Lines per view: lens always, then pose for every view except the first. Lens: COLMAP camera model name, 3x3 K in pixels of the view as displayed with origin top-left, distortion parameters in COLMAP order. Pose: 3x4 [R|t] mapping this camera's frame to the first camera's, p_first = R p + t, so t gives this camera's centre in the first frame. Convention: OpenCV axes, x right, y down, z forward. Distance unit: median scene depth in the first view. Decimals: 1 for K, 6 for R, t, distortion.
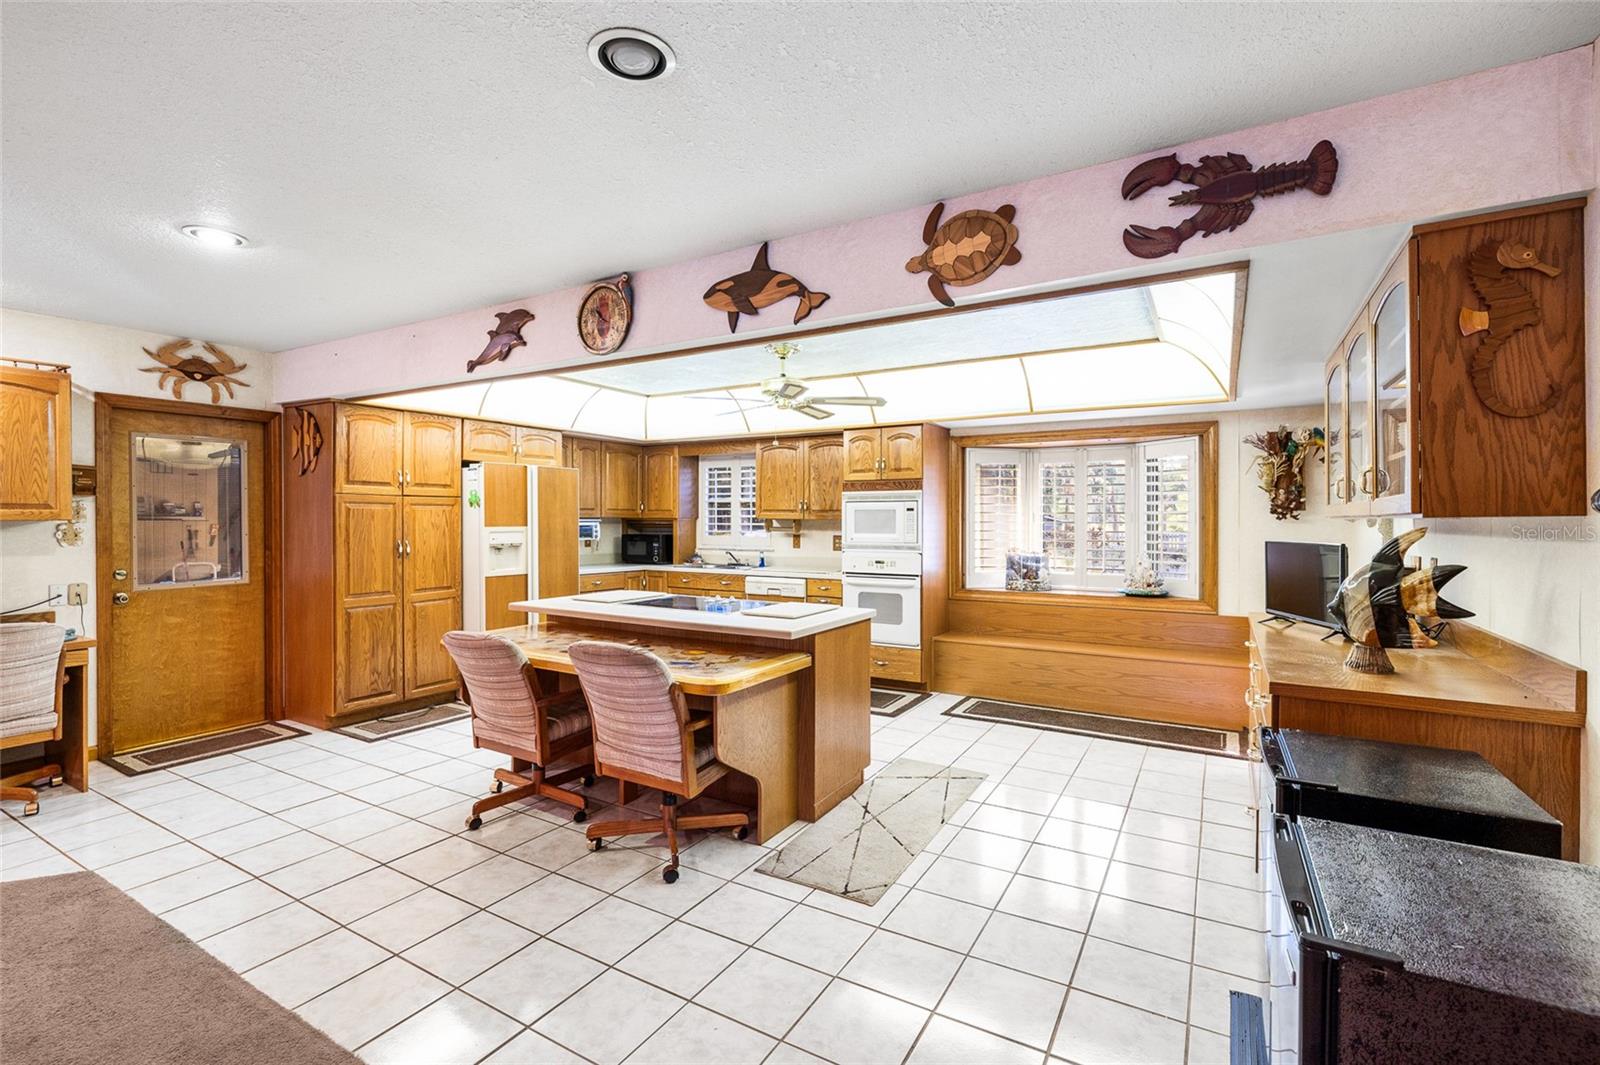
lens RADIAL K [[723.3, 0, 795.5], [0, 723.3, 530.8], [0, 0, 1]] dist [-0.006837, 0.004381]
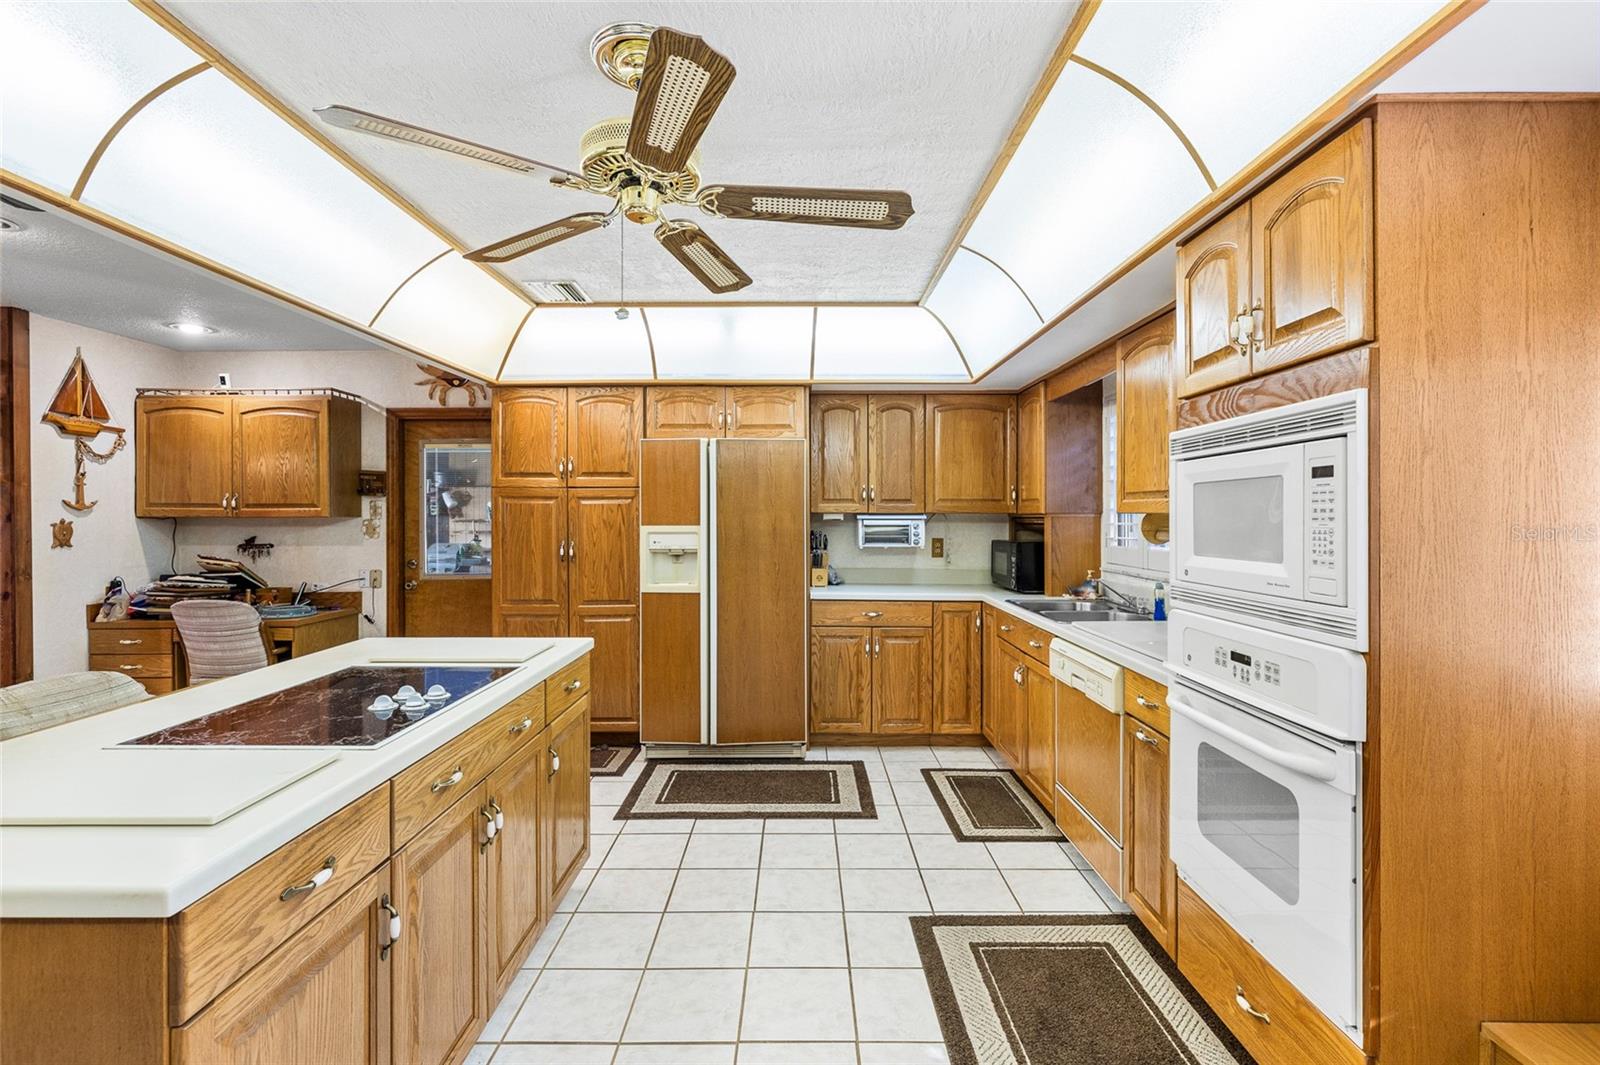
lens RADIAL K [[723.3, 0, 803.0], [0, 723.3, 524.4], [0, 0, 1]] dist [-0.006837, 0.004381]
pose [[0.509828, 0.006778, -0.860250, 0.336130], [-0.012859, 0.999917, 0.000258, -0.010216], [0.860180, 0.010930, 0.509873, 0.845624]]
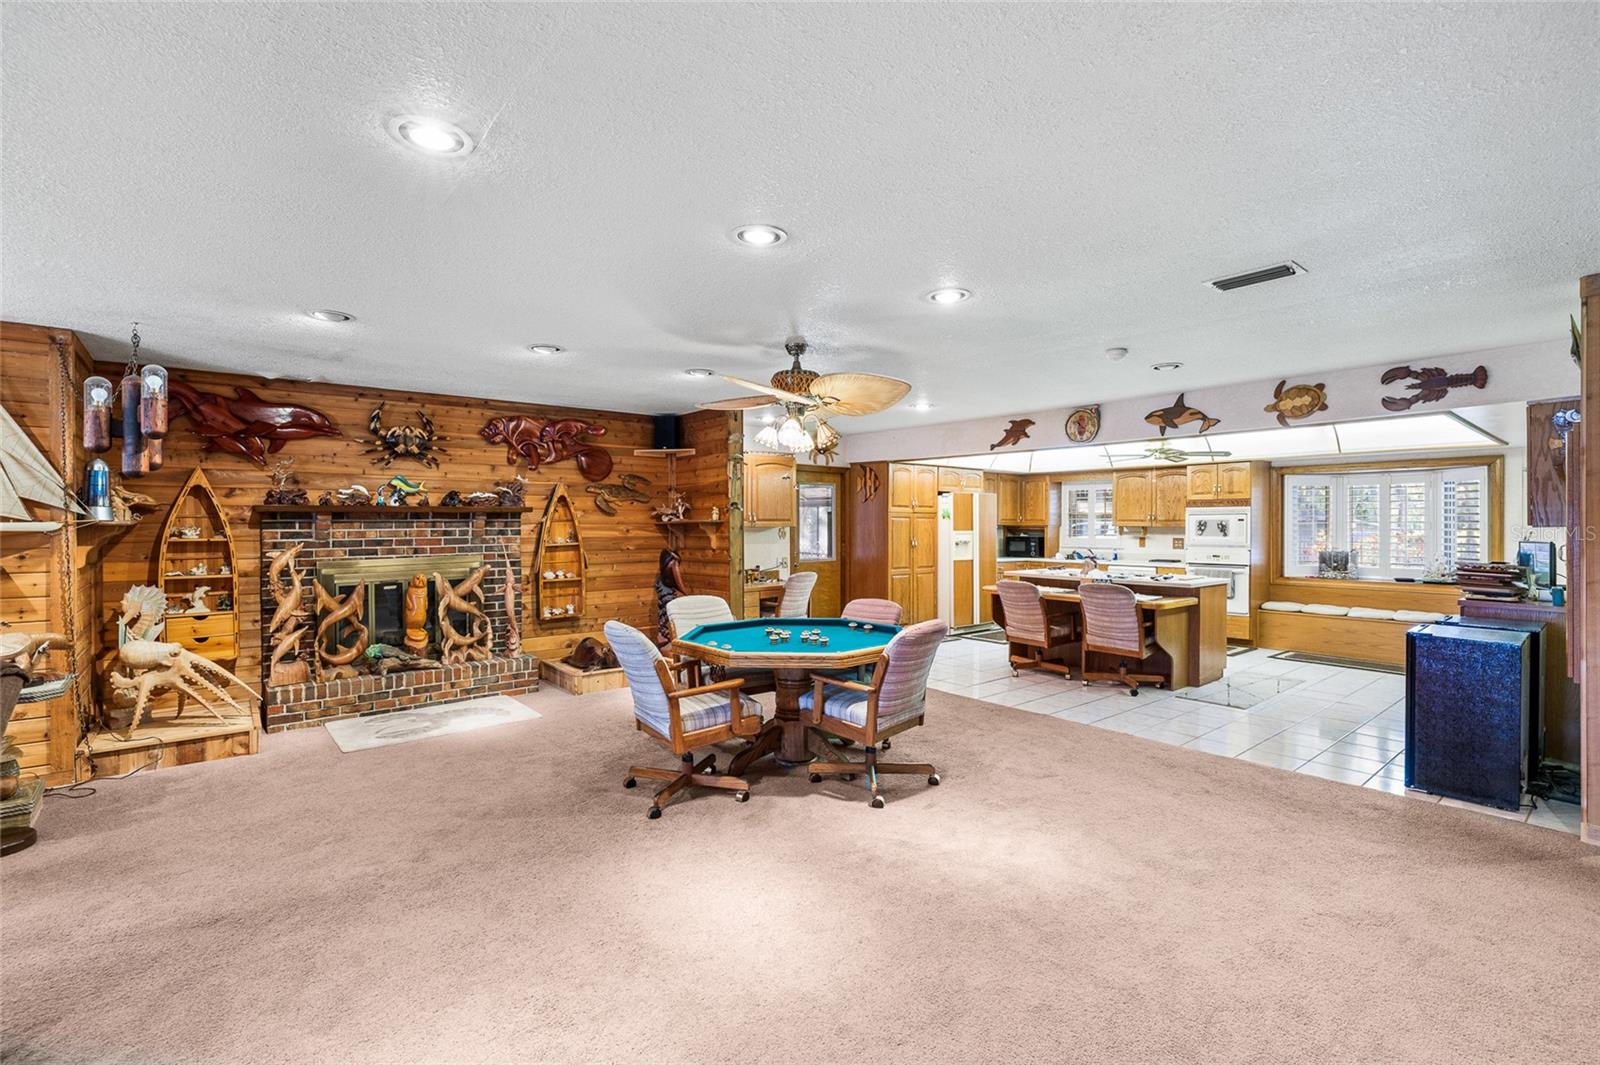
lens RADIAL K [[723.3, 0, 797.6], [0, 723.3, 531.6], [0, 0, 1]] dist [-0.006837, 0.004381]
pose [[0.942387, 0.003706, -0.334506, -0.230593], [-0.006145, 0.999962, -0.006233, 0.010035], [0.334470, 0.007930, 0.942373, -0.784189]]
